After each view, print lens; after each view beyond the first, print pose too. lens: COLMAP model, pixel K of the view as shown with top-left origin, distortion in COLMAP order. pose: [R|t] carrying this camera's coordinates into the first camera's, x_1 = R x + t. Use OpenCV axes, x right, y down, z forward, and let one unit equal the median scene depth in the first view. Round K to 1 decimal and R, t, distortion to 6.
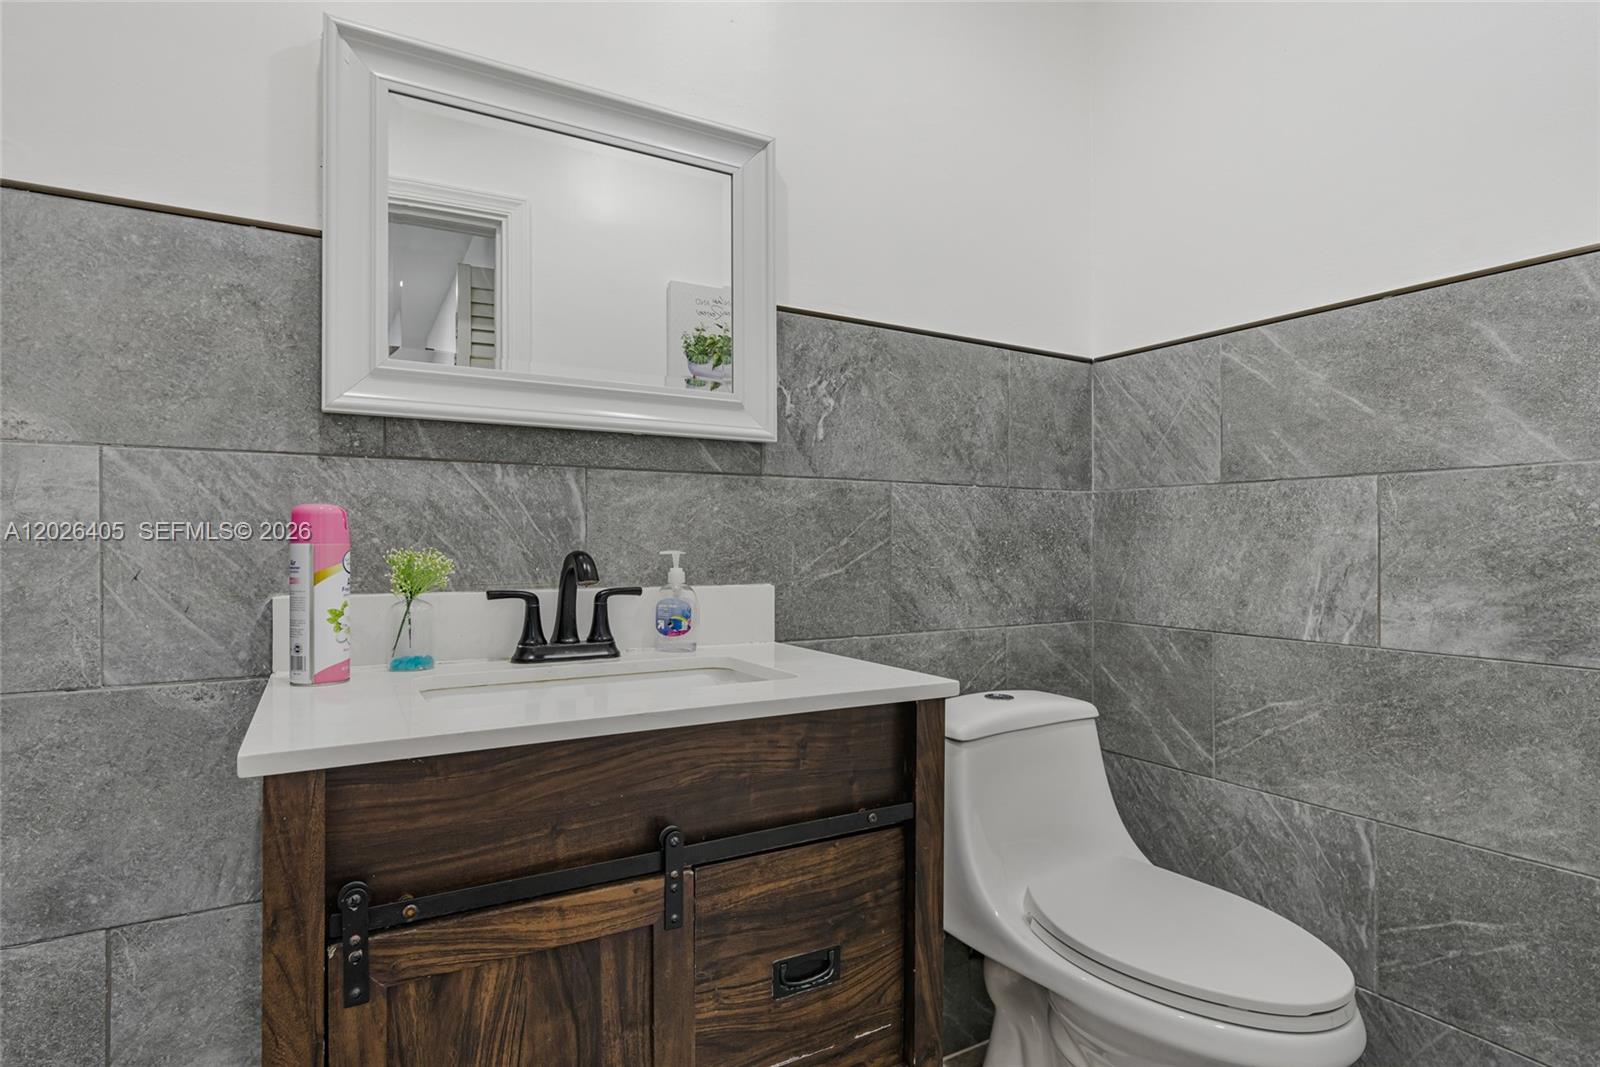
lens RADIAL K [[820.3, 0, 800.8], [0, 820.3, 536.2], [0, 0, 1]] dist [0.001994, 0.000061]
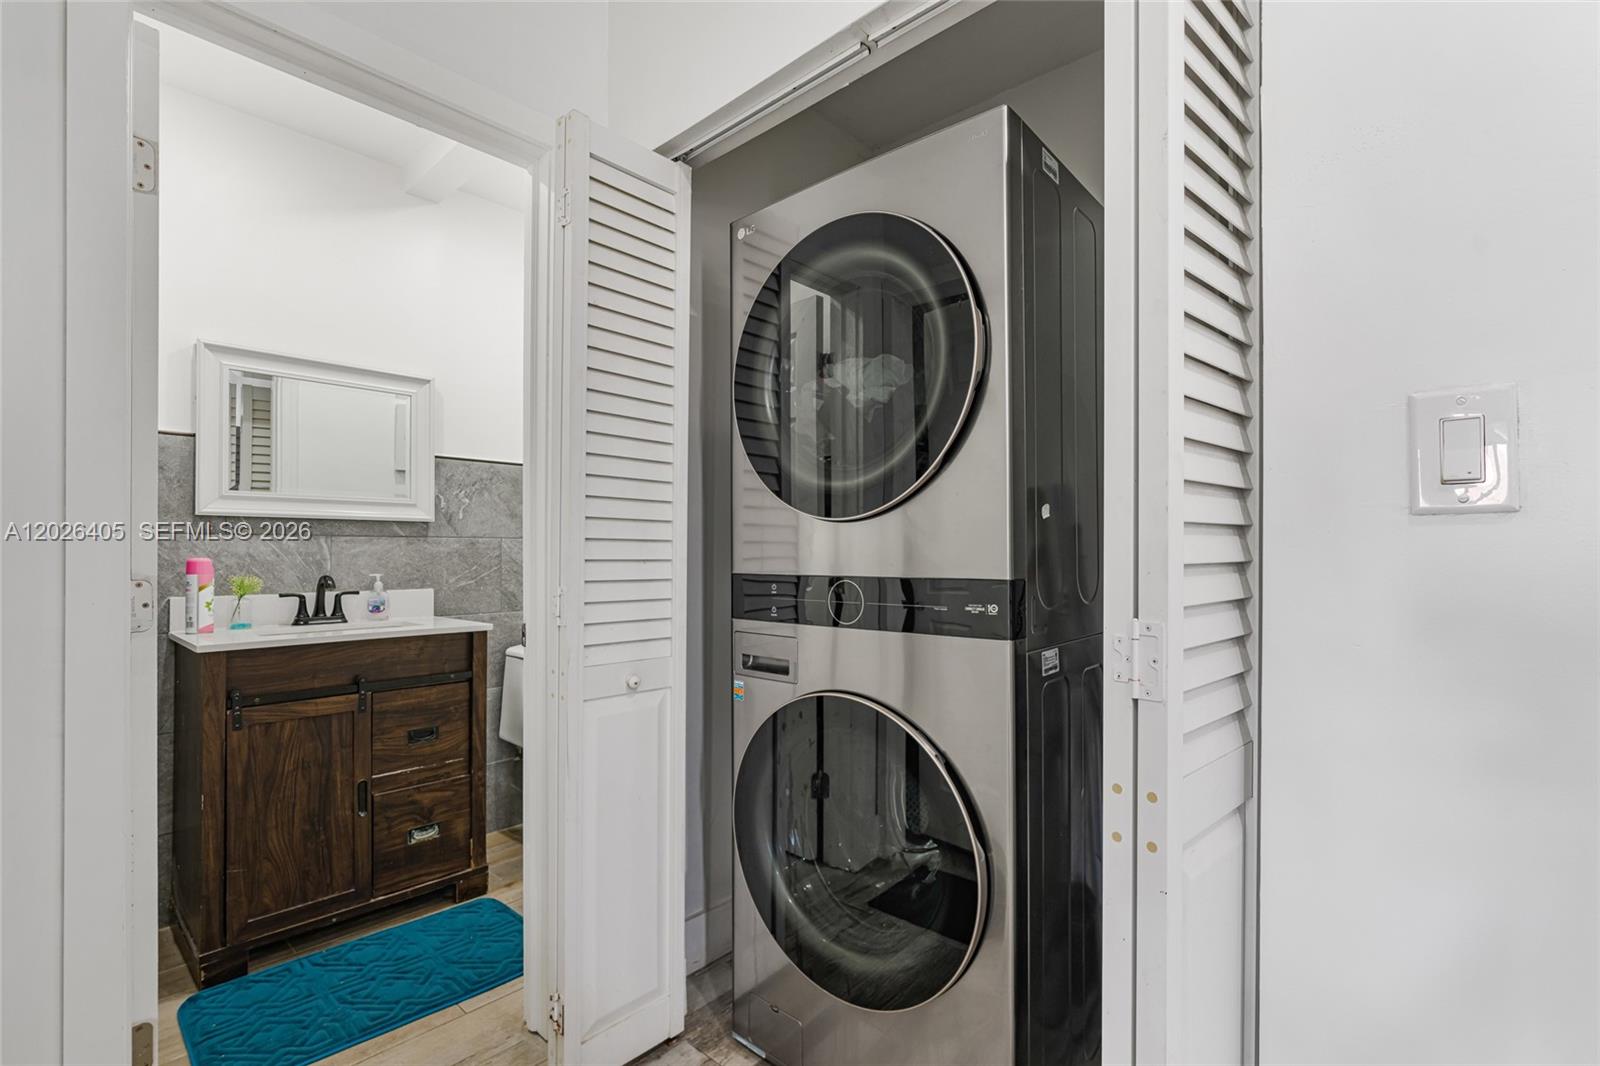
lens RADIAL K [[731.9, 0, 795.8], [0, 731.9, 538.5], [0, 0, 1]] dist [-0.000414, 0.000280]
pose [[0.958316, -0.000438, 0.285711, 0.389210], [0.004220, 0.999911, -0.012623, -0.051980], [-0.285681, 0.013303, 0.958233, -1.290057]]
